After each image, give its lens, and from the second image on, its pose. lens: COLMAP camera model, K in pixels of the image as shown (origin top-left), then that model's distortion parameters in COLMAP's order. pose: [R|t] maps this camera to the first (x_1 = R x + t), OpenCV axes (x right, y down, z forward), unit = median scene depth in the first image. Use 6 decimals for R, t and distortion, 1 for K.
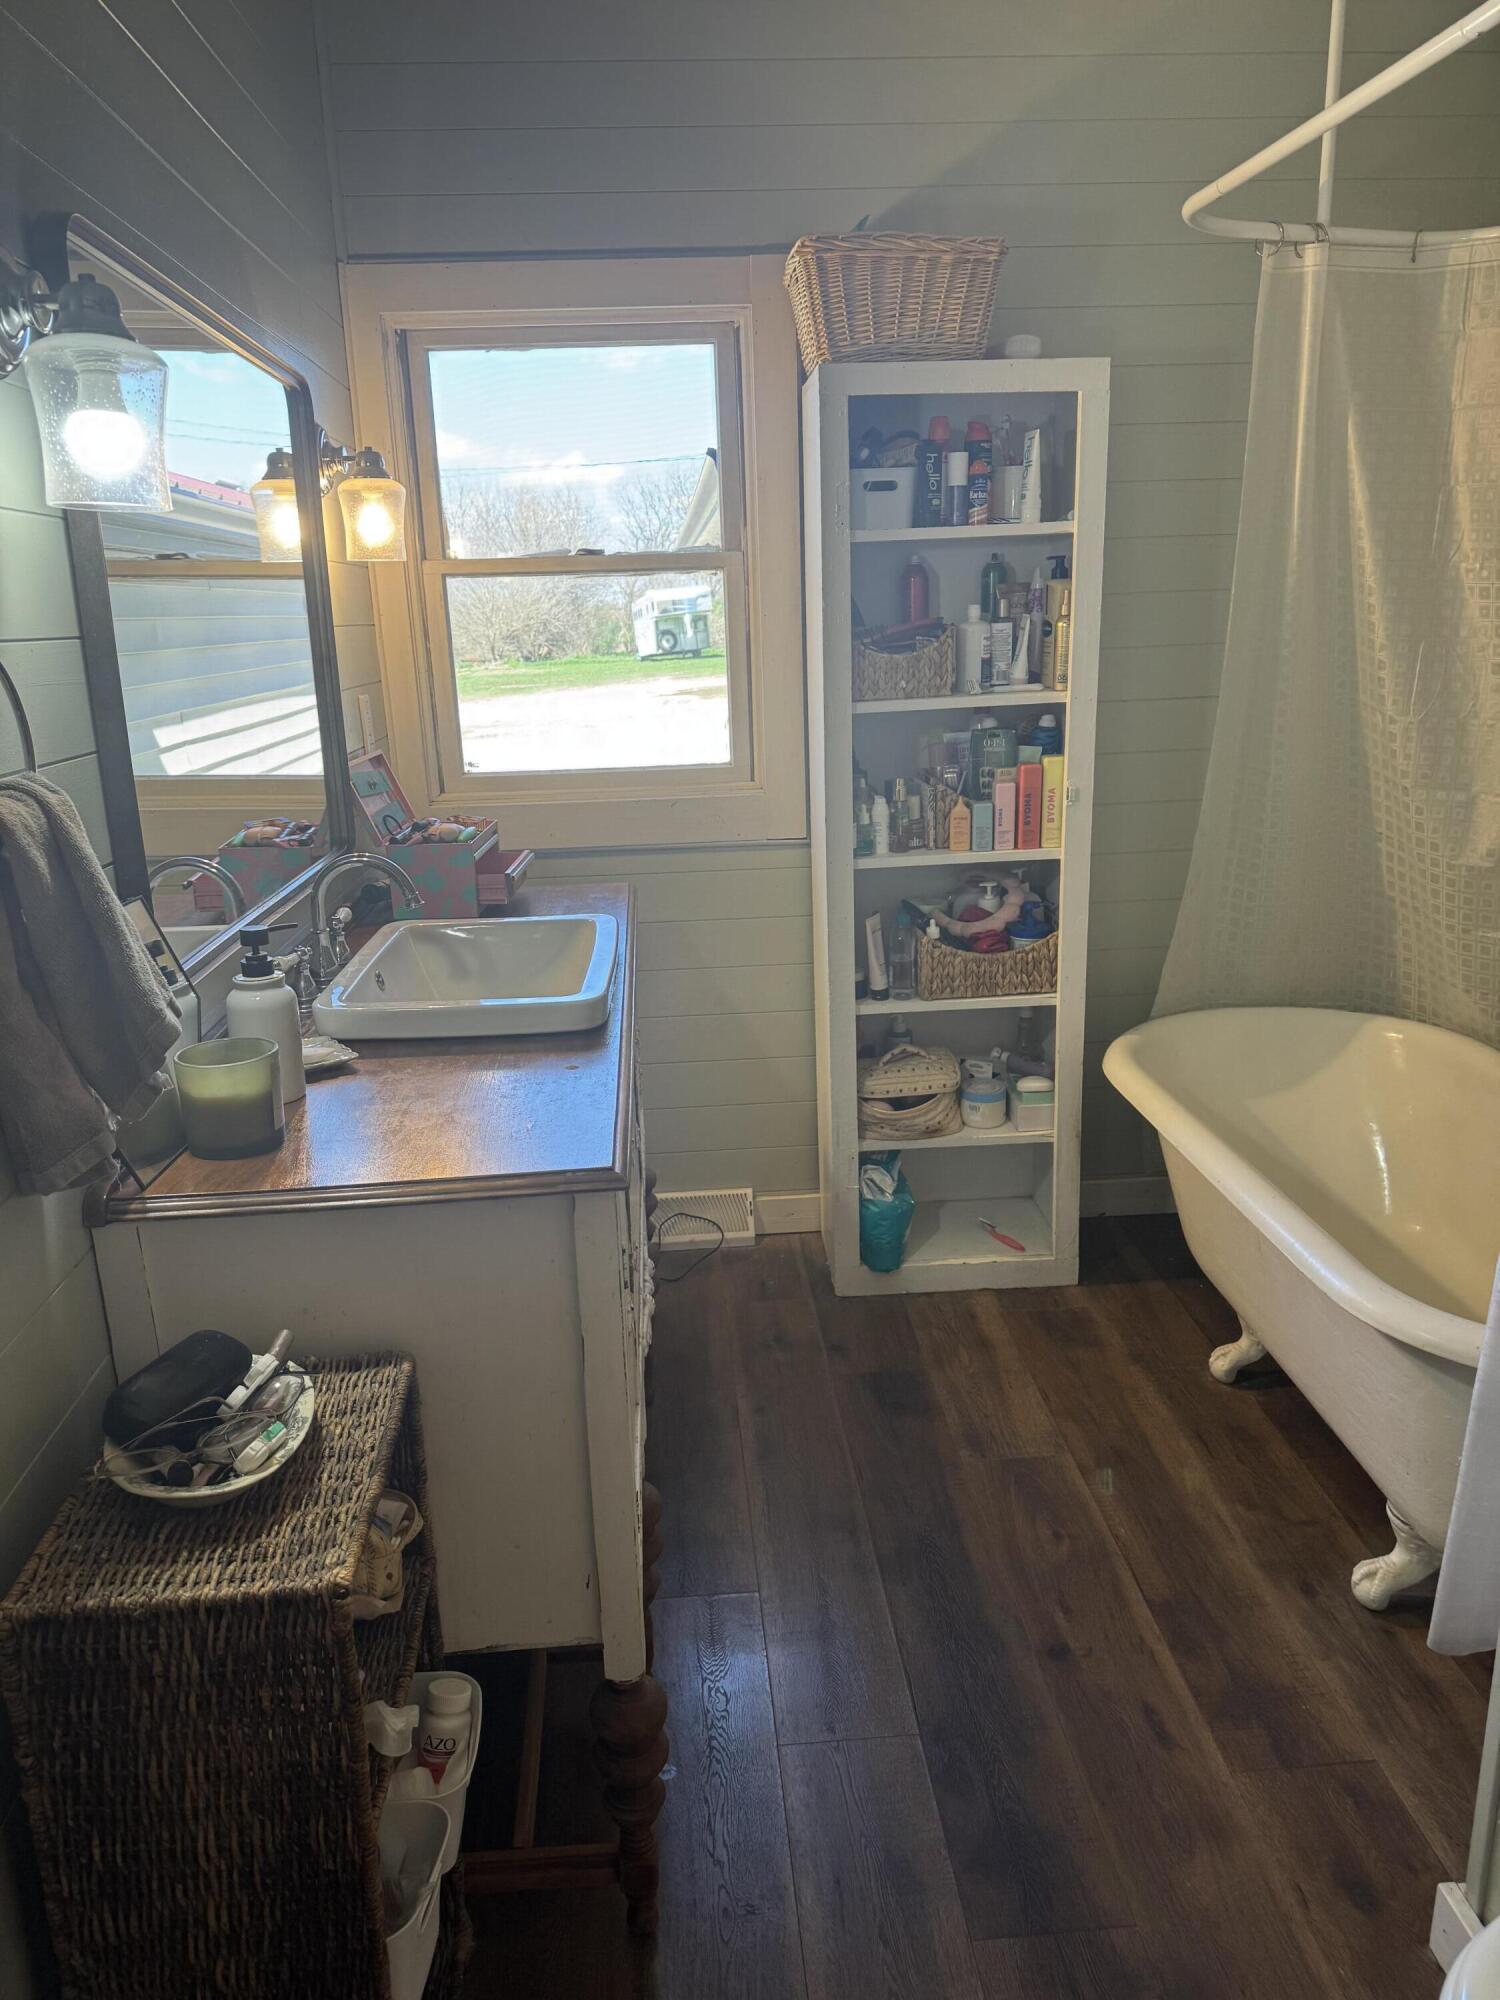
lens RADIAL K [[1410.8, 0, 744.0], [0, 1410.8, 1002.8], [0, 0, 1]] dist [0.036839, -0.024989]
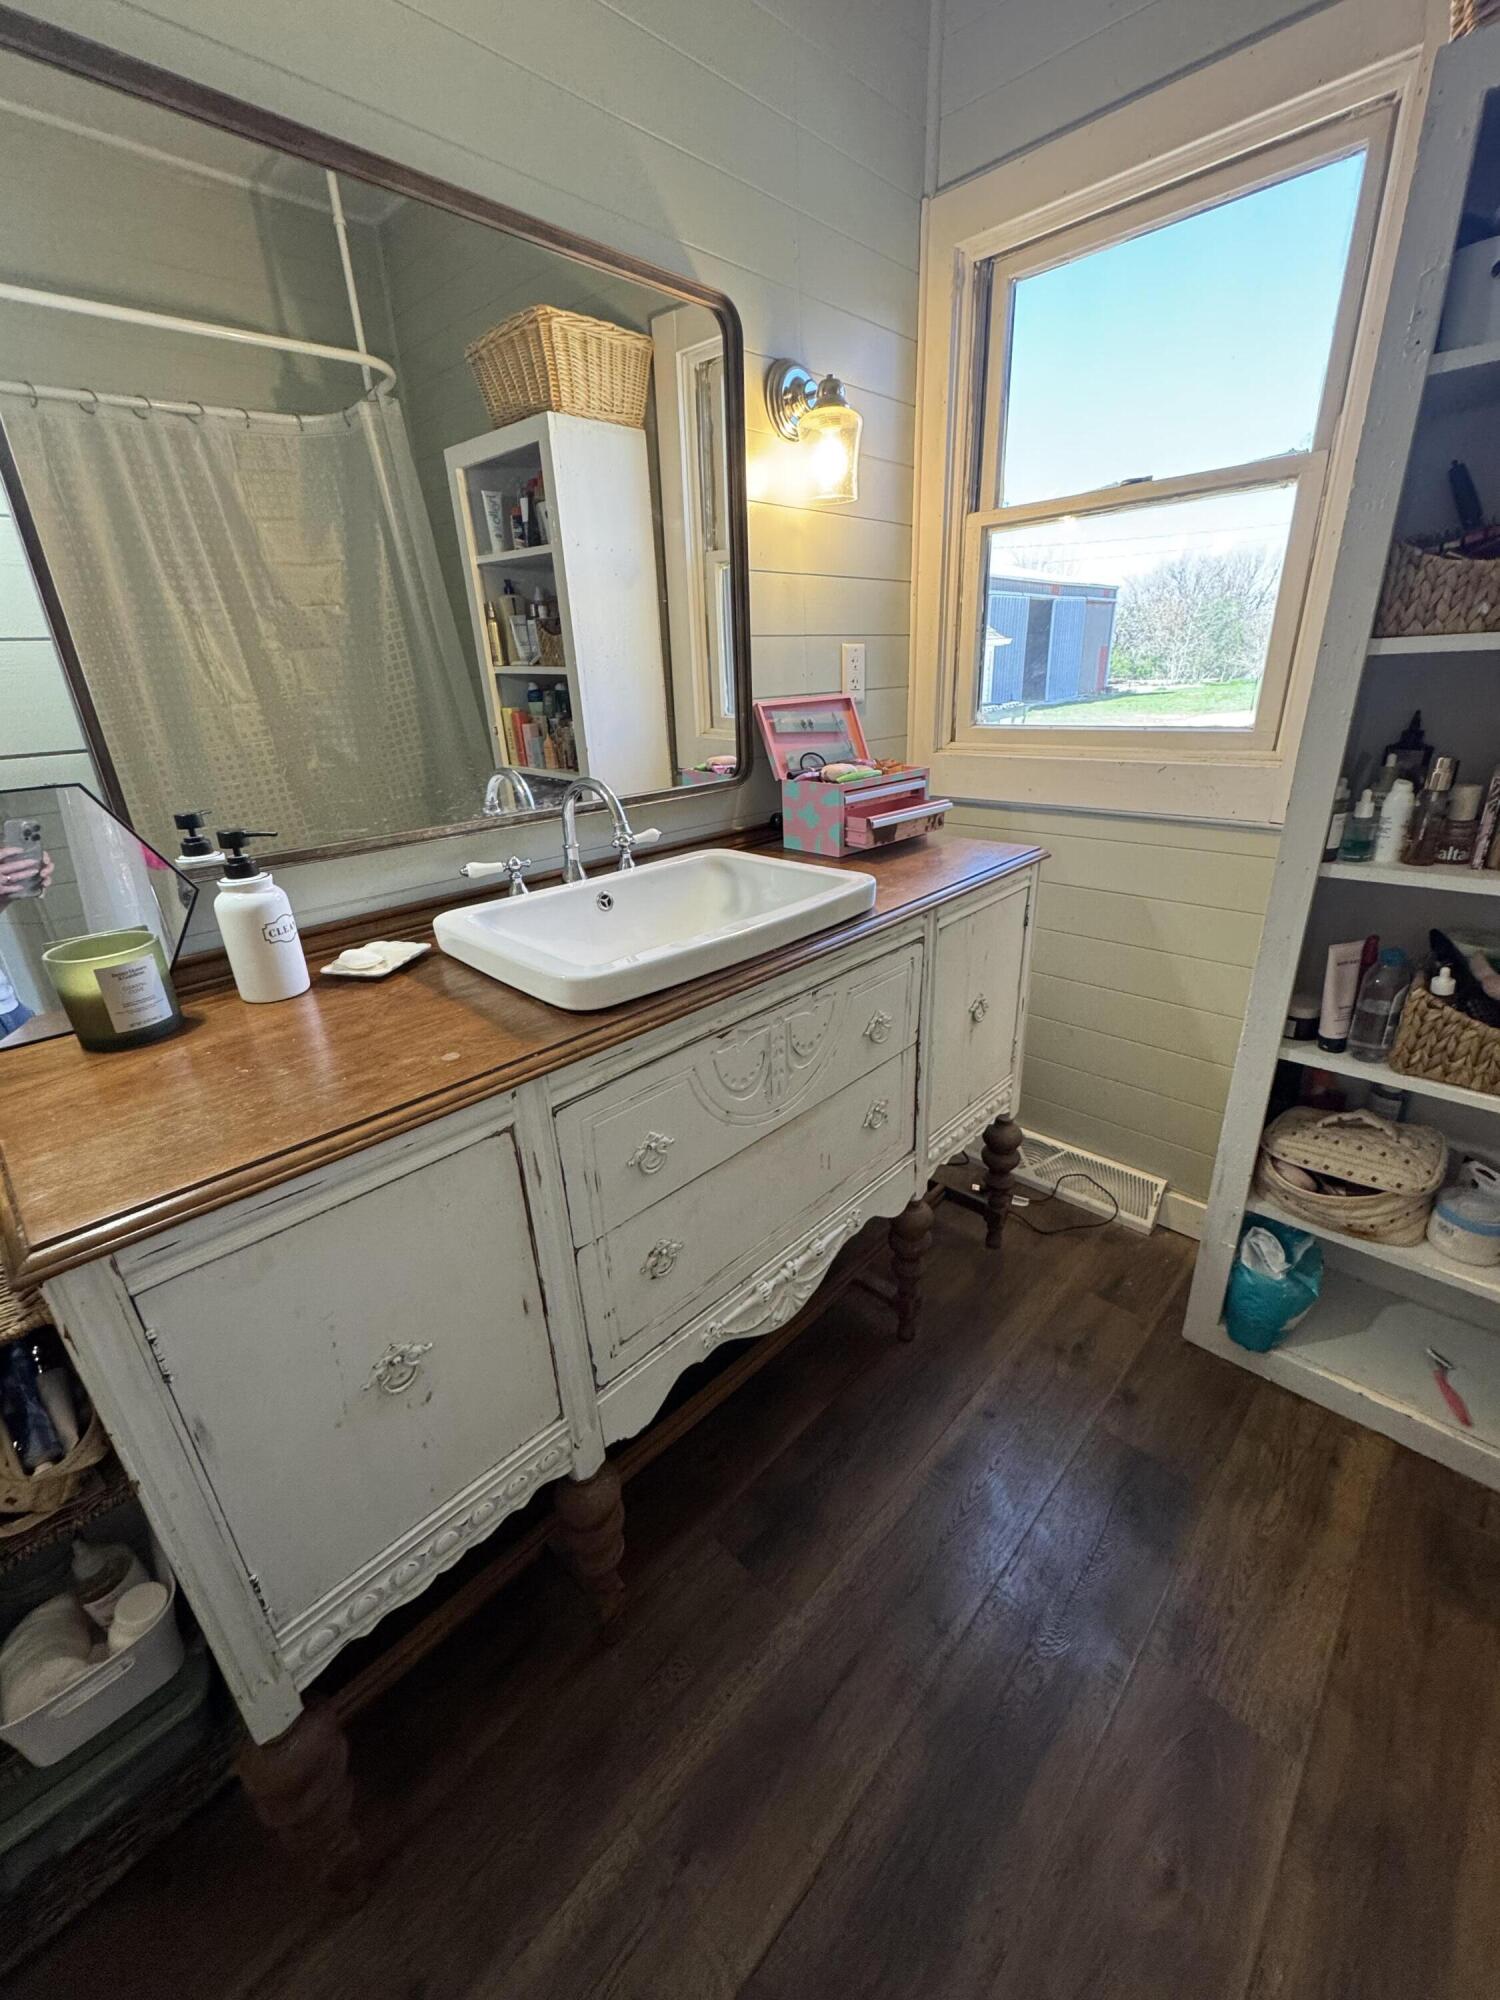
lens RADIAL K [[791.7, 0, 751.9], [0, 791.7, 998.4], [0, 0, 1]] dist [-0.012958, -0.000380]
pose [[0.660455, 0.287849, -0.693500, 0.176466], [-0.178306, 0.957306, 0.227536, -0.070182], [0.729387, -0.026622, 0.683583, 0.470323]]
